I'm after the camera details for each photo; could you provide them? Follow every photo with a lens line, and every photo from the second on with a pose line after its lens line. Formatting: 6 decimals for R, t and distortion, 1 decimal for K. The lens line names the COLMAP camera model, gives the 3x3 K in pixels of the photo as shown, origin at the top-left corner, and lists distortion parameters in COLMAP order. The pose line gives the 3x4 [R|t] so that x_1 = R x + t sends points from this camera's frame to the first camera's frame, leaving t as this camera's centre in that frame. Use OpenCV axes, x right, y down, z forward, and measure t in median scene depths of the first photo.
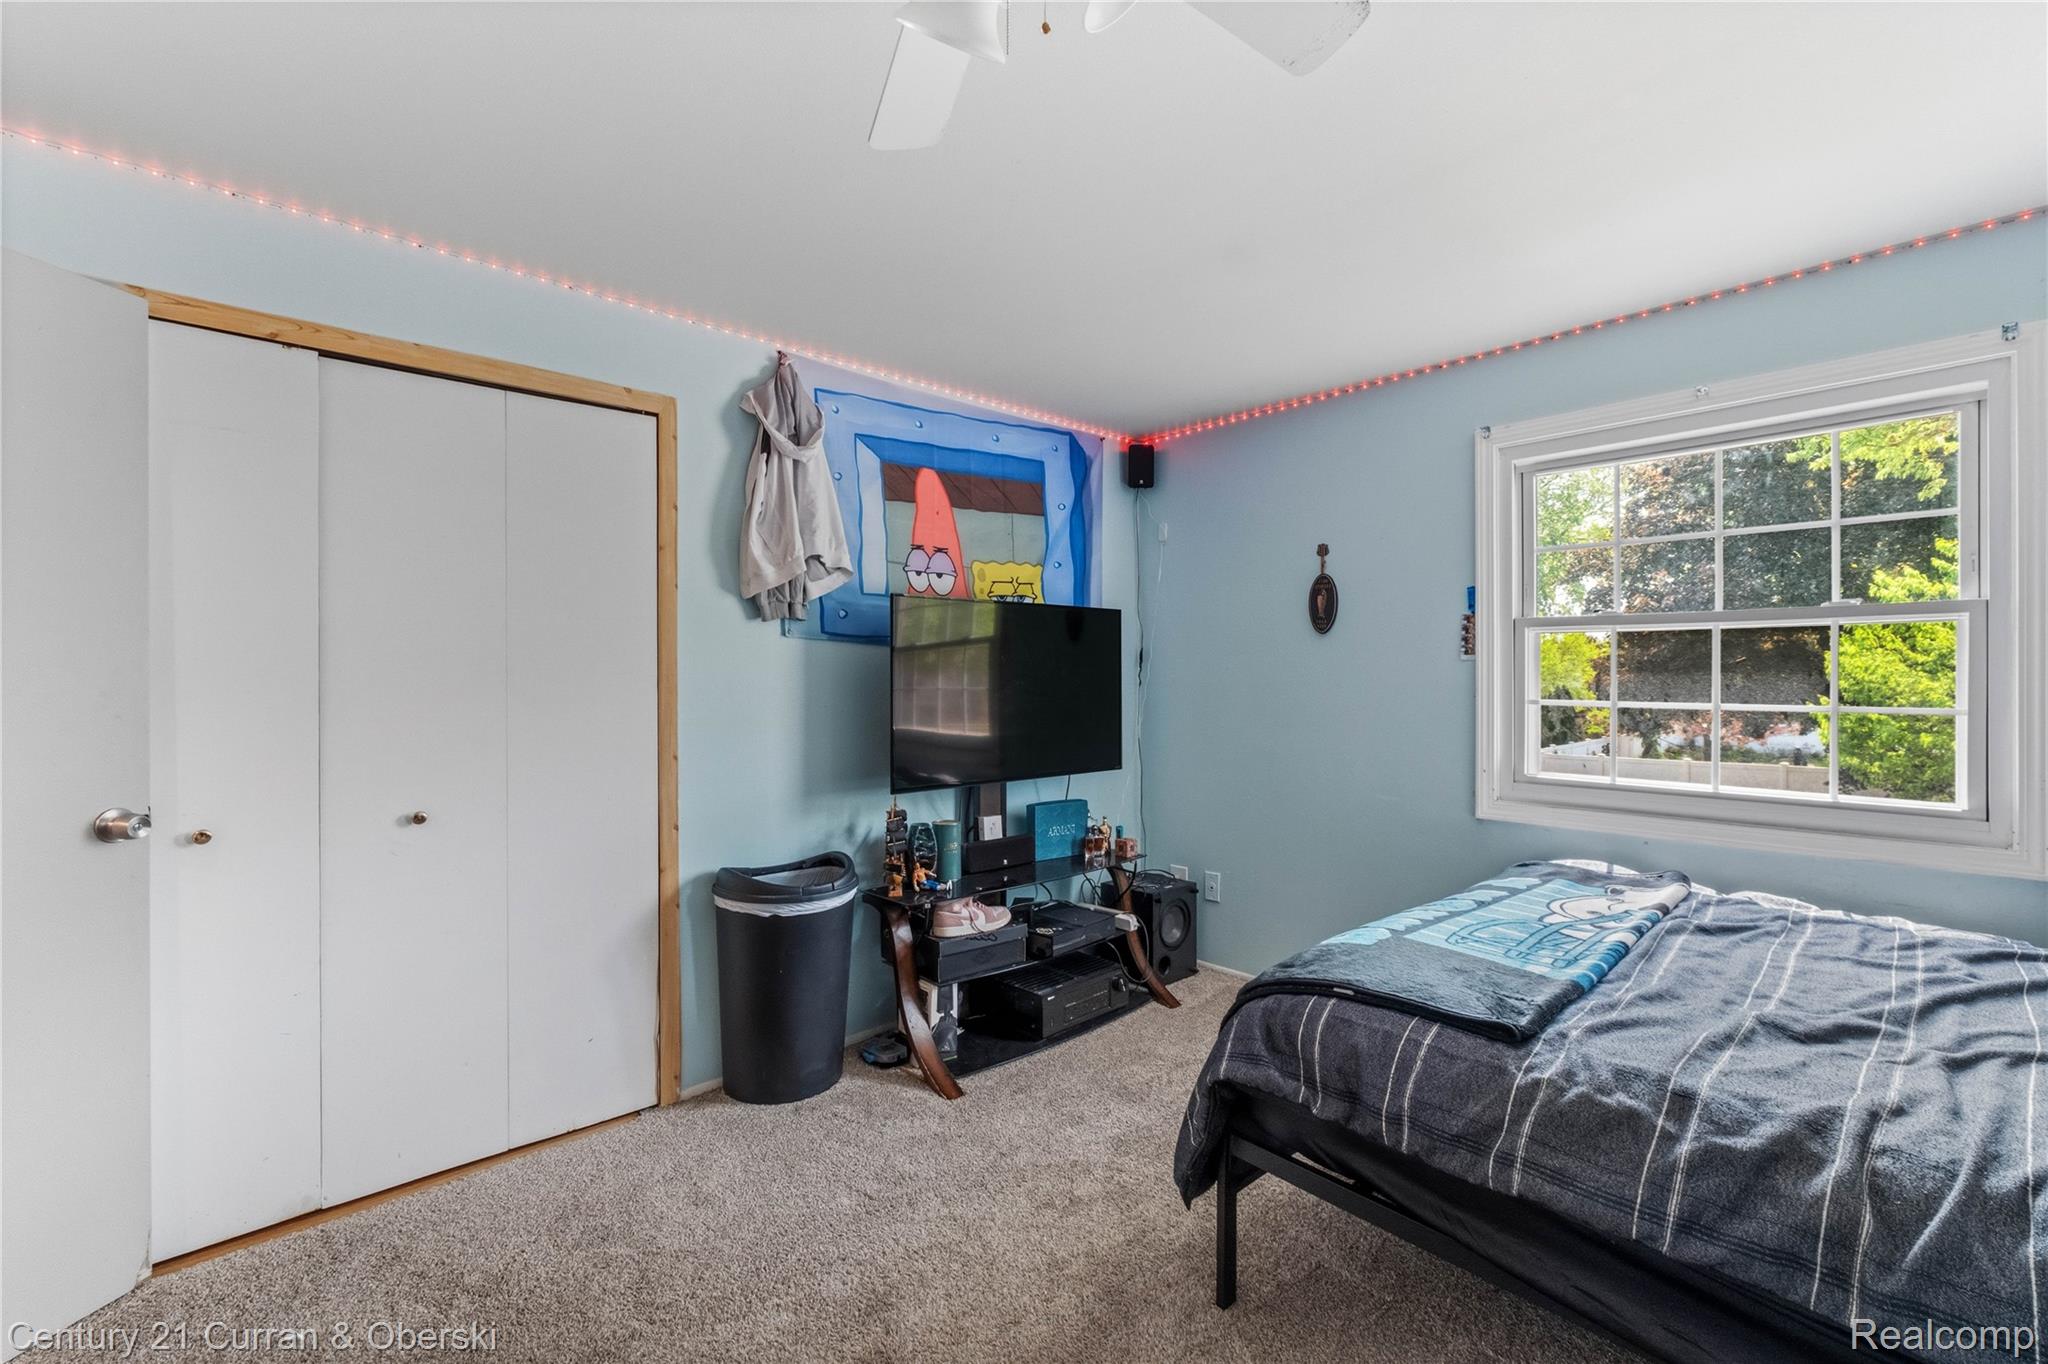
lens RADIAL K [[873.8, 0, 1027.3], [0, 873.8, 681.9], [0, 0, 1]] dist [0.001271, 0.001249]
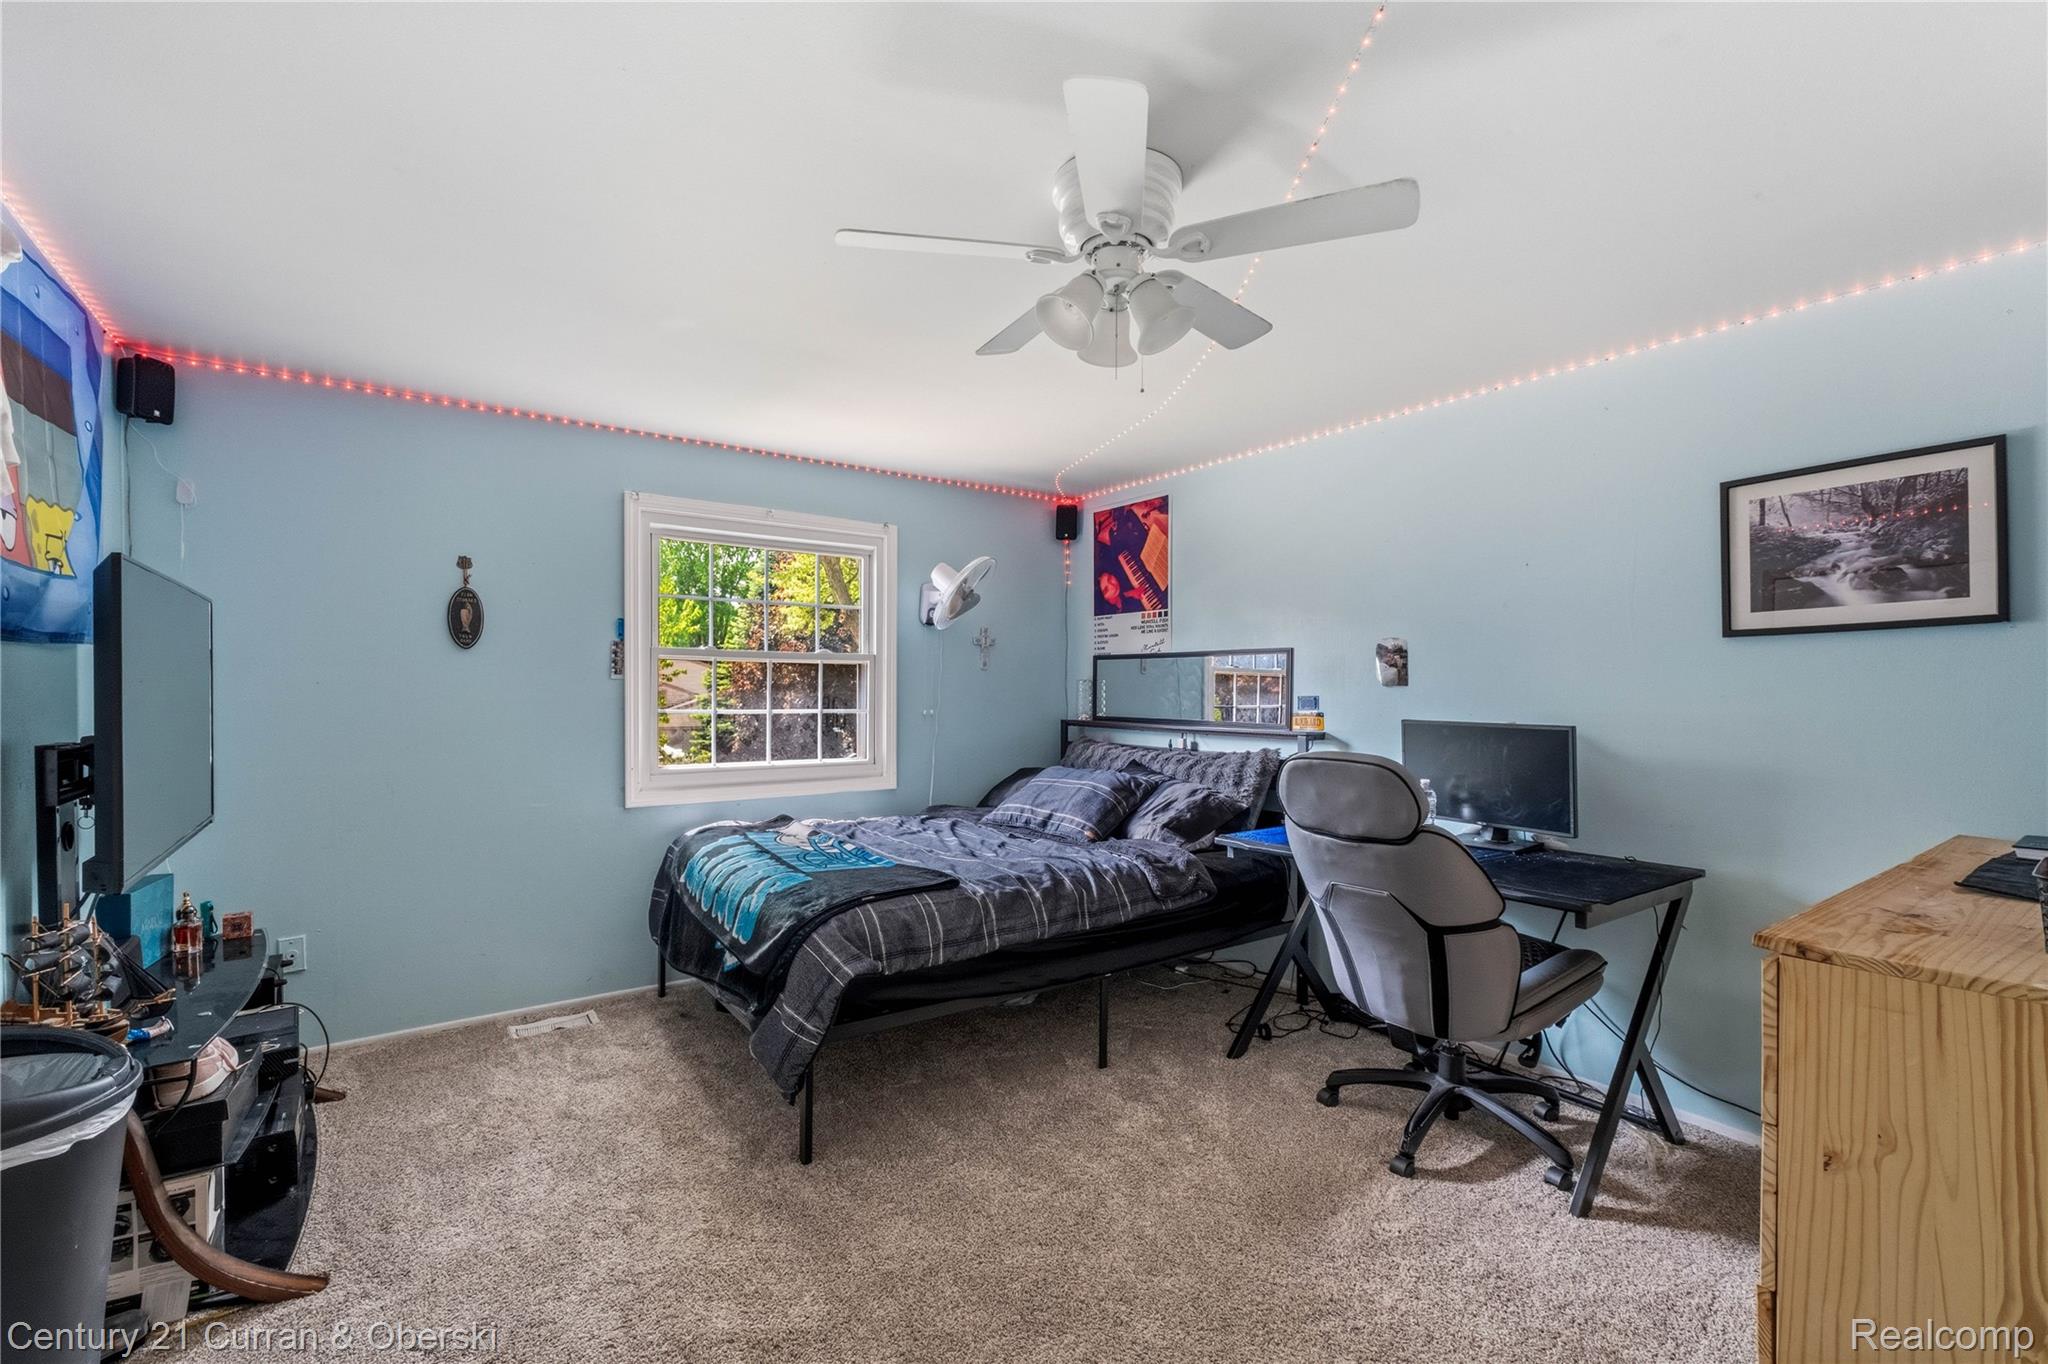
lens RADIAL K [[873.8, 0, 1026.6], [0, 873.8, 686.1], [0, 0, 1]] dist [0.001271, 0.001249]
pose [[0.114486, 0.006604, 0.993403, -0.702846], [0.002545, 0.999973, -0.006941, -0.006043], [-0.993422, 0.003323, 0.114466, 0.332910]]
